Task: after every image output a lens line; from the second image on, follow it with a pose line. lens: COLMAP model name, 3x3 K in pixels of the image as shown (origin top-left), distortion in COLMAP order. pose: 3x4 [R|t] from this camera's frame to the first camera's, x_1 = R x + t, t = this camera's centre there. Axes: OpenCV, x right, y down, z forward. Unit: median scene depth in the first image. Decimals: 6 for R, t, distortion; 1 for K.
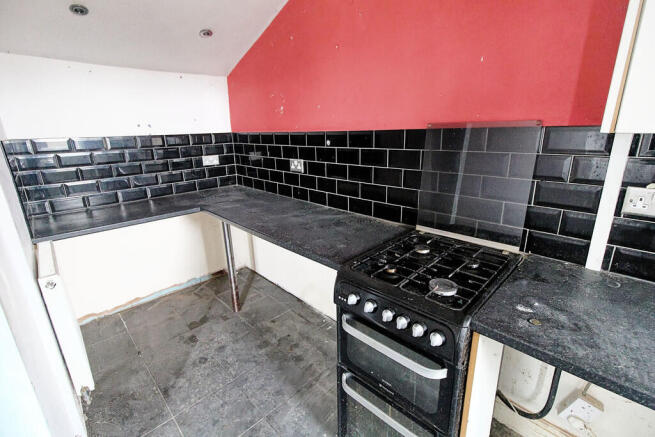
lens RADIAL K [[303.2, 0, 328.7], [0, 303.2, 214.0], [0, 0, 1]] dist [0.002577, 0.000024]
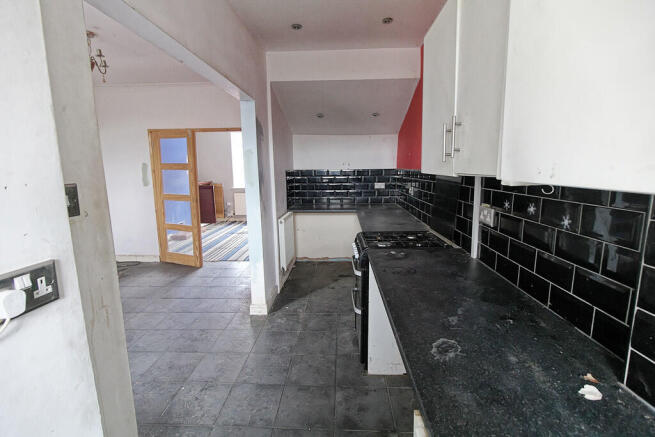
lens RADIAL K [[303.2, 0, 329.2], [0, 303.2, 215.9], [0, 0, 1]] dist [0.002577, 0.000024]
pose [[0.686379, 0.132539, -0.715064, 1.414603], [-0.208424, 0.977858, -0.018815, 0.151761], [0.696737, 0.161951, 0.698806, -0.651007]]
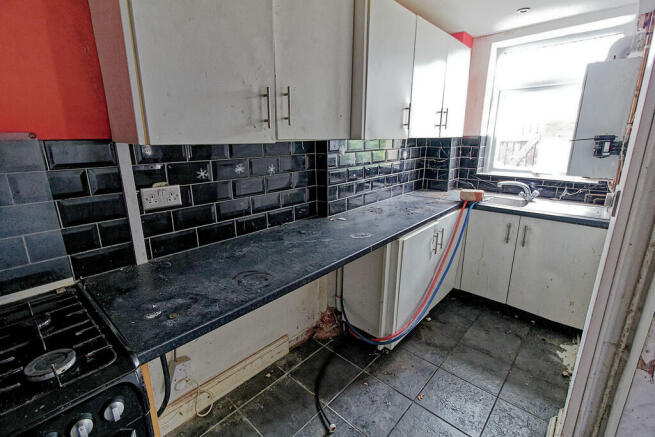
lens RADIAL K [[303.2, 0, 331.0], [0, 303.2, 214.7], [0, 0, 1]] dist [0.002577, 0.000024]
pose [[-0.063685, -0.231477, 0.970754, -0.242385], [0.278688, 0.929905, 0.240020, -0.063639], [-0.958268, 0.285824, 0.005289, 0.251175]]
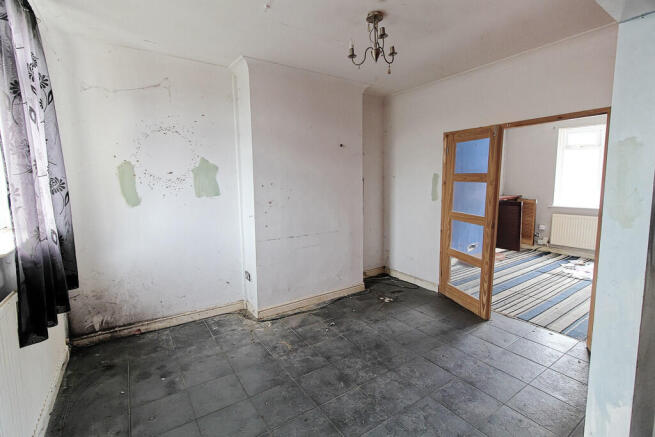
lens RADIAL K [[303.2, 0, 329.5], [0, 303.2, 215.0], [0, 0, 1]] dist [0.002577, 0.000024]
pose [[-0.169948, 0.139681, -0.975503, 0.350449], [-0.255461, 0.949819, 0.180509, 0.033938], [0.951765, 0.279881, -0.125737, -0.238497]]
